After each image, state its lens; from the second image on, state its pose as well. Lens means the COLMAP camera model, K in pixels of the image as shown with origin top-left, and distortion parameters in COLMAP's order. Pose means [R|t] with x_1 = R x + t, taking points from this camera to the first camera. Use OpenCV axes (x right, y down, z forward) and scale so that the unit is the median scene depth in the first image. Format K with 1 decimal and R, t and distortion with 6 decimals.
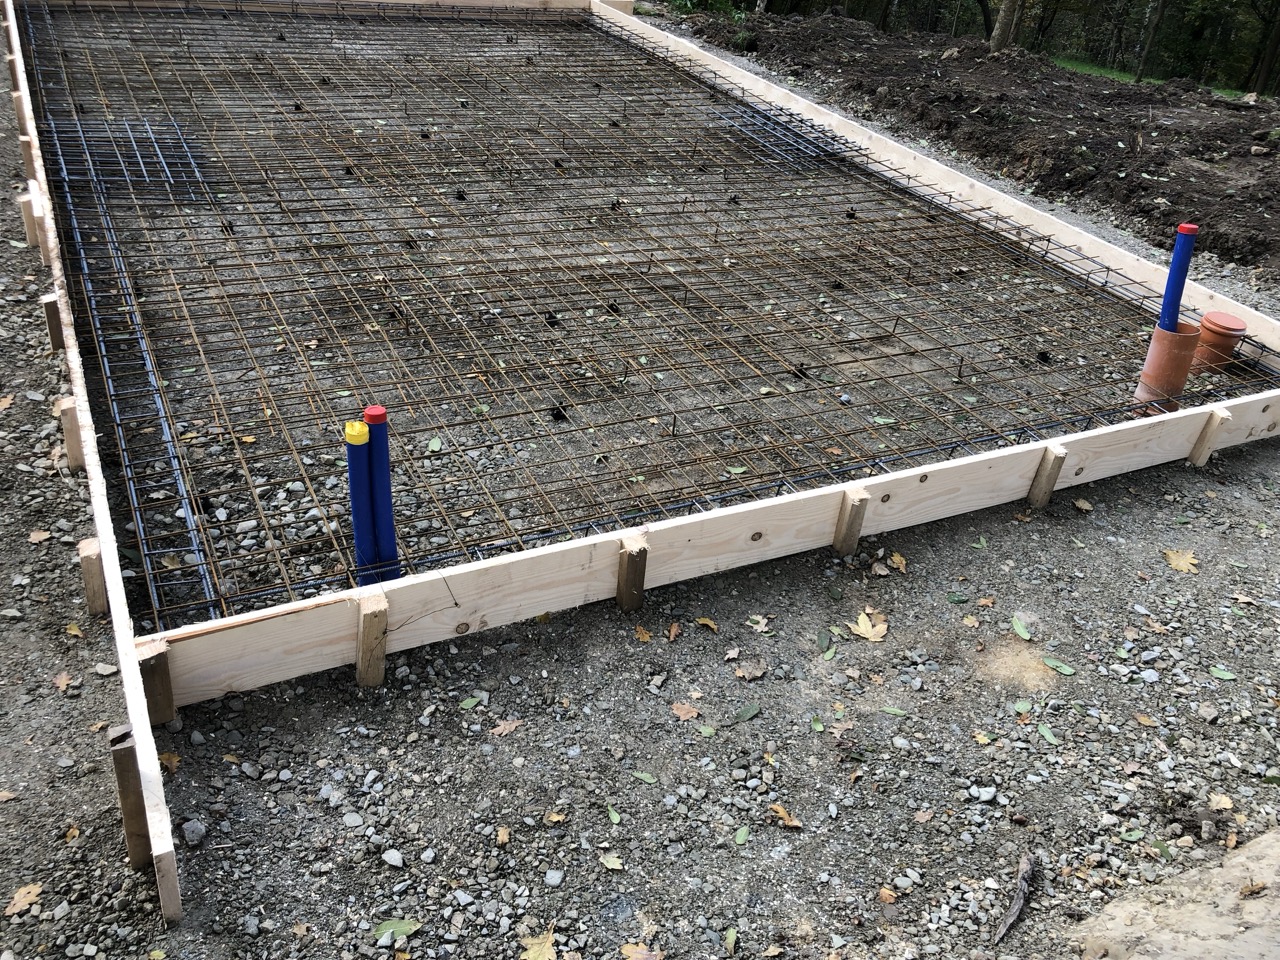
lens RADIAL K [[1054.1, 0, 621.5], [0, 1054.1, 476.0], [0, 0, 1]] dist [0.019302, 0.003840]
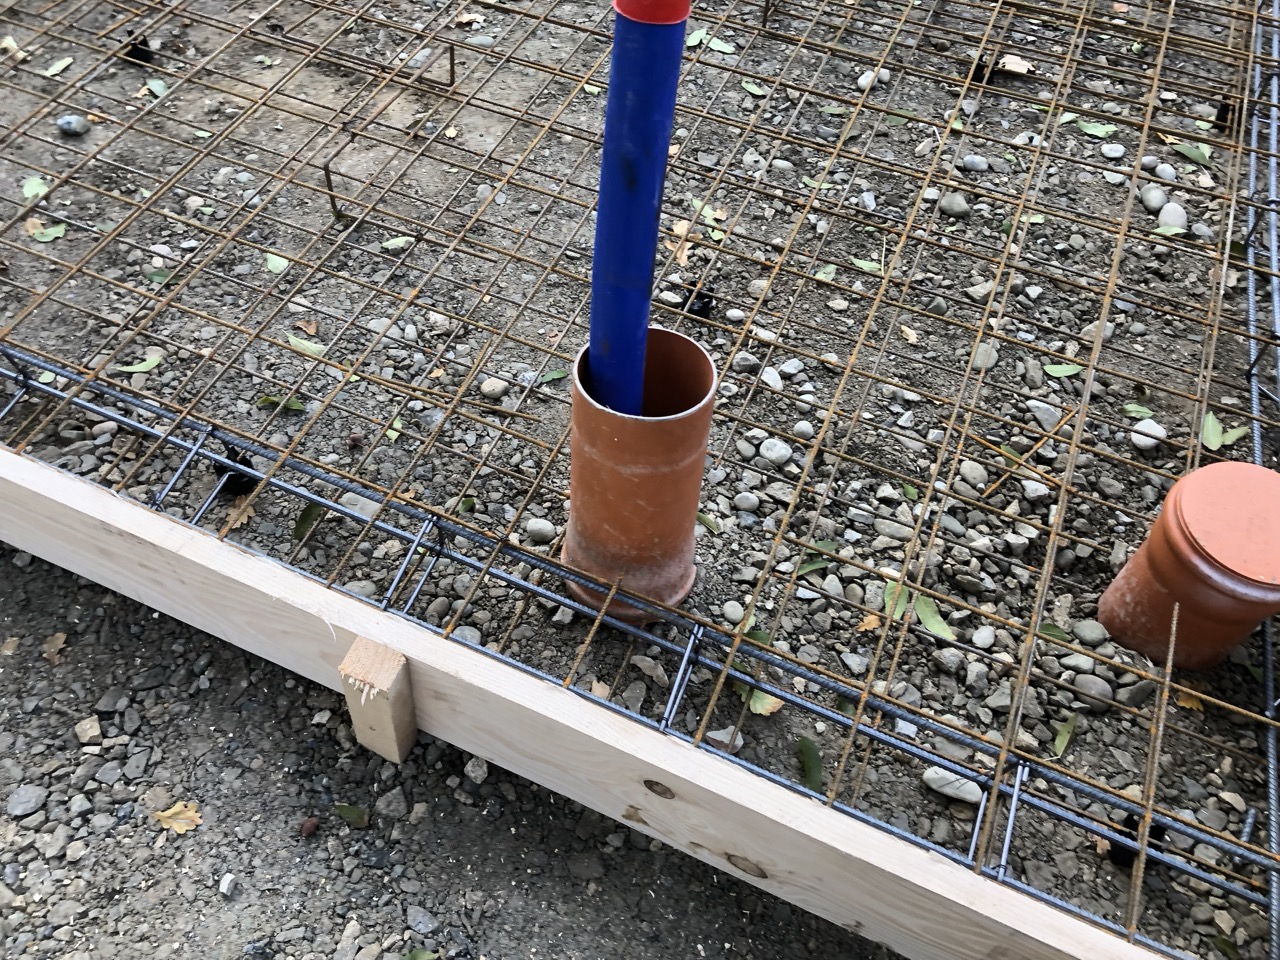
lens RADIAL K [[1043.5, 0, 640.0], [0, 1043.5, 480.0], [0, 0, 1]] dist [0.016647, 0.008924]
pose [[0.606120, 0.567515, -0.557266, 0.895151], [-0.383041, 0.822311, 0.420813, -0.297684], [0.697064, -0.041608, 0.715801, 1.033093]]
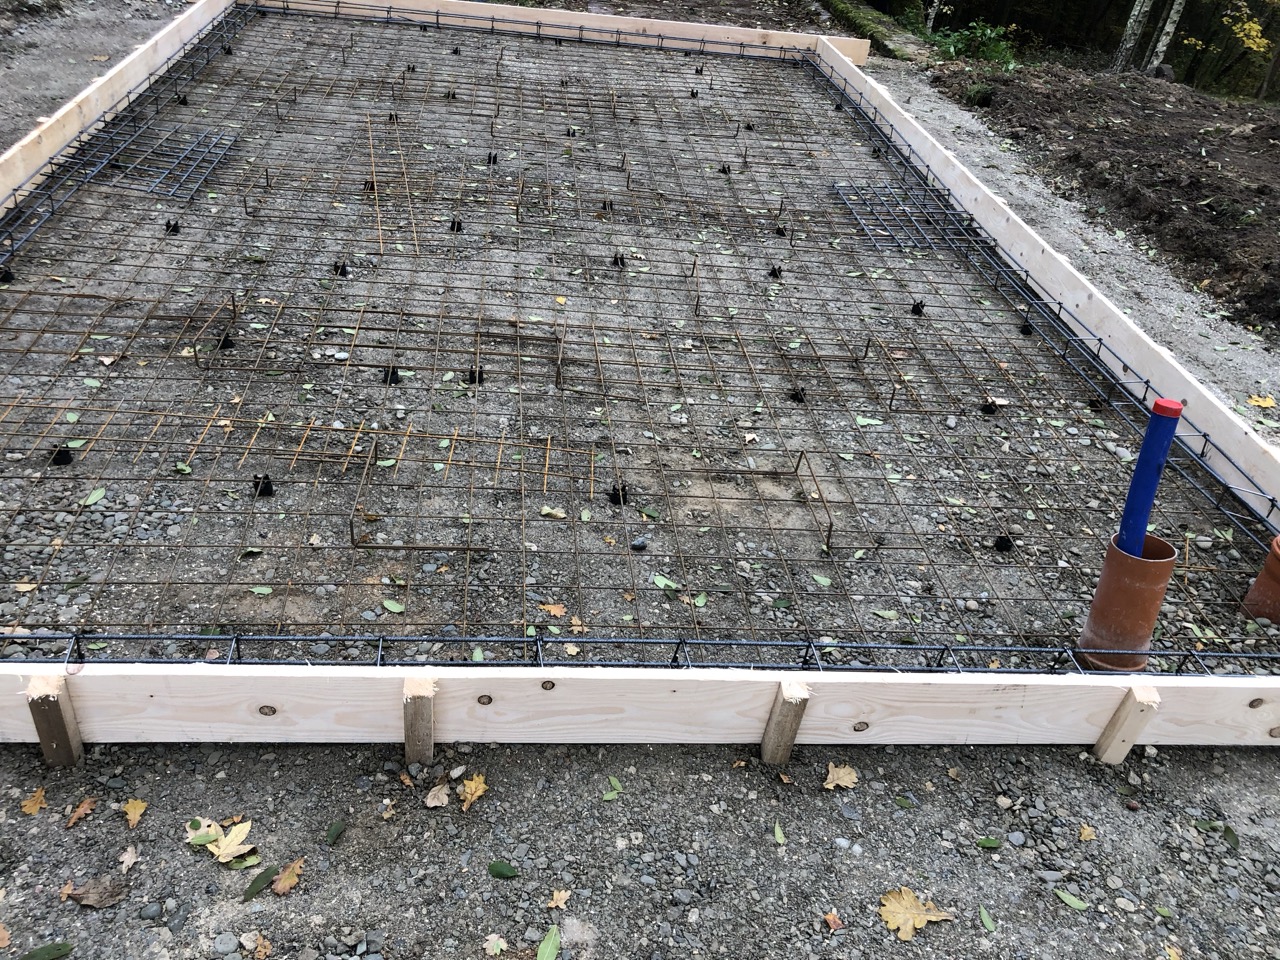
lens RADIAL K [[1043.5, 0, 640.0], [0, 1043.5, 480.0], [0, 0, 1]] dist [0.016647, 0.008924]
pose [[0.927124, 0.199520, -0.317226, 0.552971], [-0.207093, 0.978270, 0.010036, -0.157482], [0.312335, 0.056391, 0.948297, 0.348996]]
